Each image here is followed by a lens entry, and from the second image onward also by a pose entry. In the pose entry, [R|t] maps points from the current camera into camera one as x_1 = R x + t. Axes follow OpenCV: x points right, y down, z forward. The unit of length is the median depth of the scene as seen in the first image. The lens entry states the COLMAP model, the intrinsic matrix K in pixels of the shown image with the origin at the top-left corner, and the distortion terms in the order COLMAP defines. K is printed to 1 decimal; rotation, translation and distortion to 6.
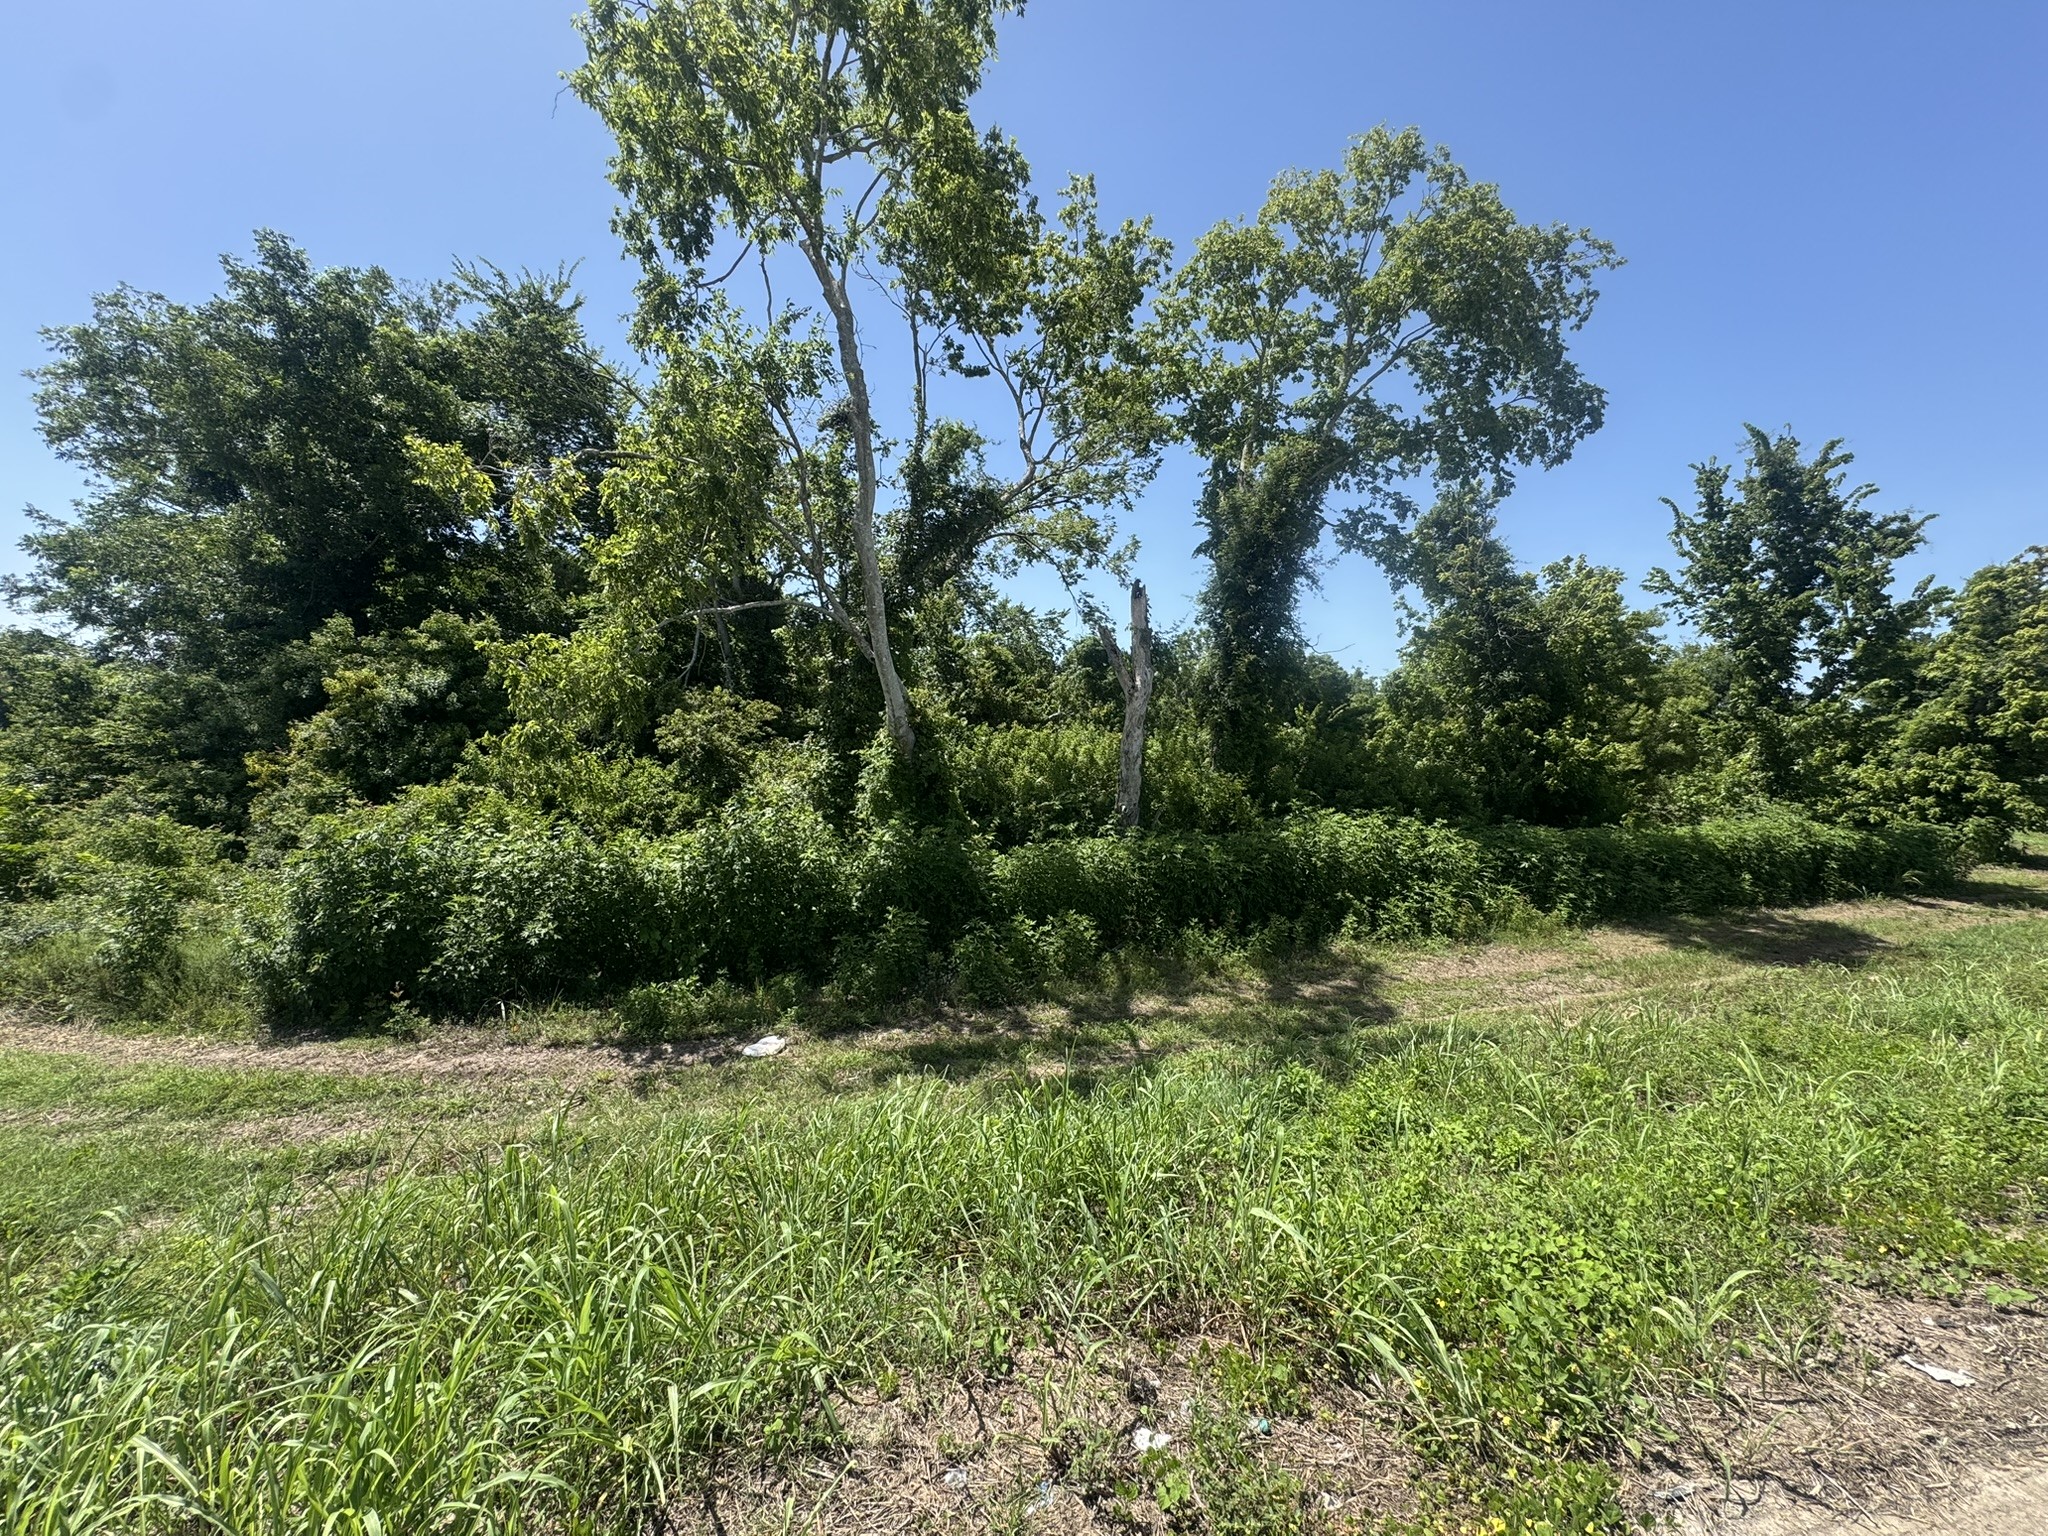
lens RADIAL K [[812.0, 0, 1023.1], [0, 812.0, 763.6], [0, 0, 1]] dist [-0.002486, 0.000065]
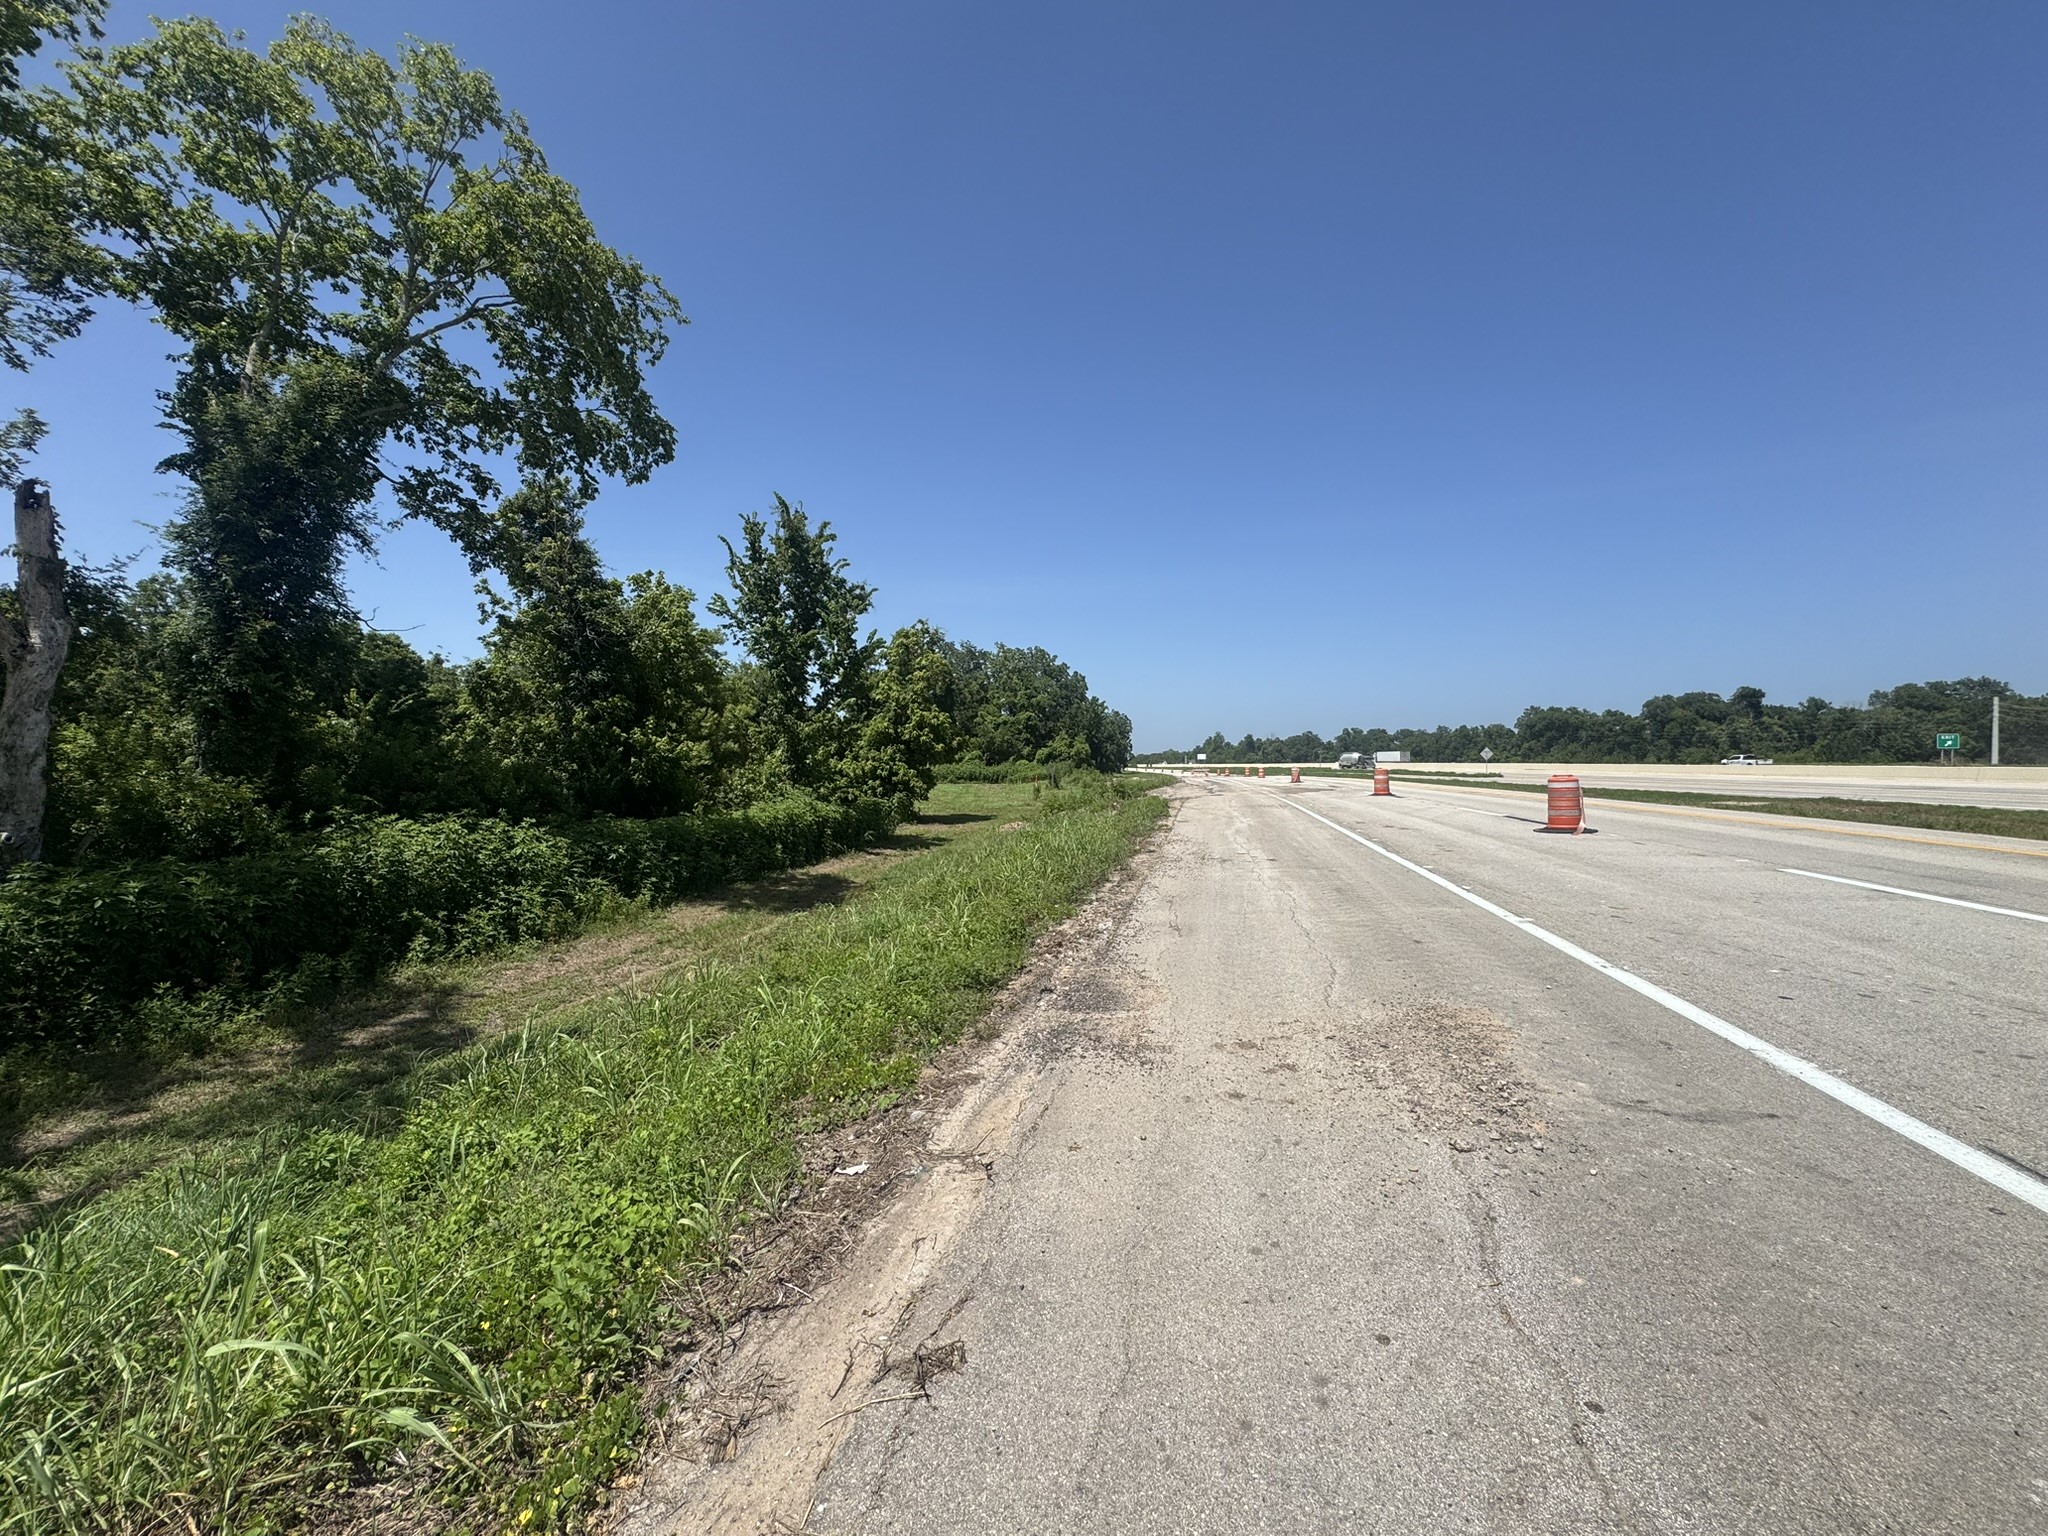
lens RADIAL K [[812.0, 0, 1021.4], [0, 812.0, 763.0], [0, 0, 1]] dist [-0.002486, 0.000065]
pose [[0.528313, -0.012329, 0.848960, 0.007750], [0.010648, 0.999912, 0.007895, 0.001342], [-0.848983, 0.004869, 0.528398, -0.004884]]
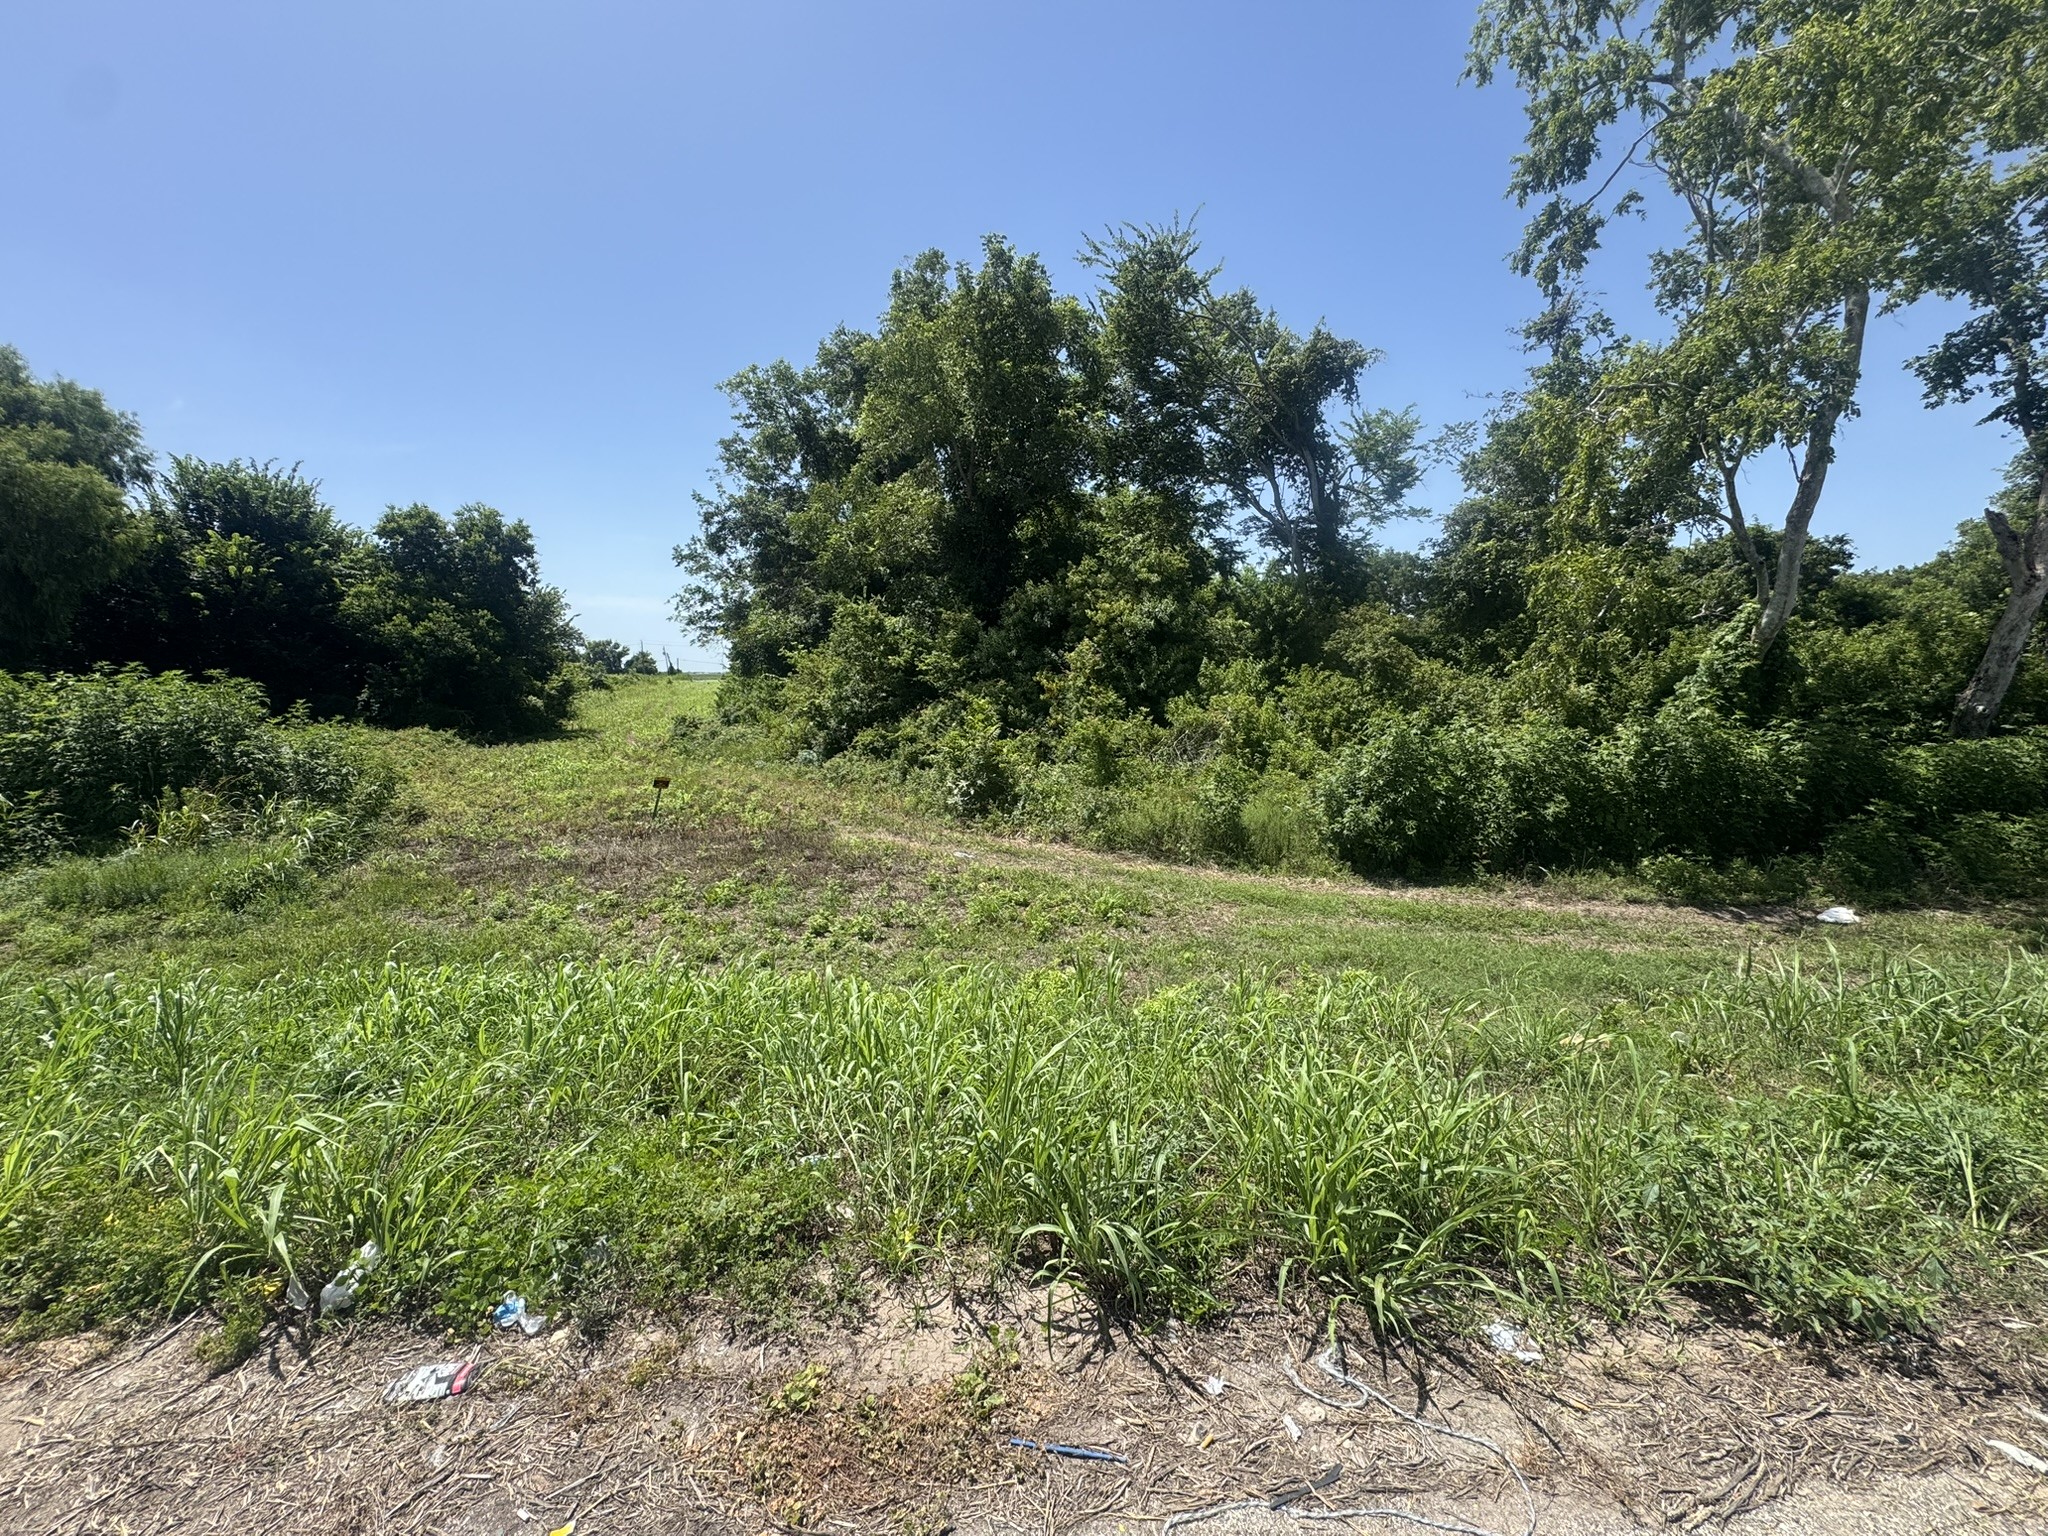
lens RADIAL K [[812.0, 0, 1024.0], [0, 812.0, 765.3], [0, 0, 1]] dist [-0.002486, 0.000065]
pose [[0.947753, 0.012394, -0.318763, -0.579641], [0.021381, 0.994530, 0.102240, 0.000428], [0.318287, -0.103714, 0.942304, -0.227244]]
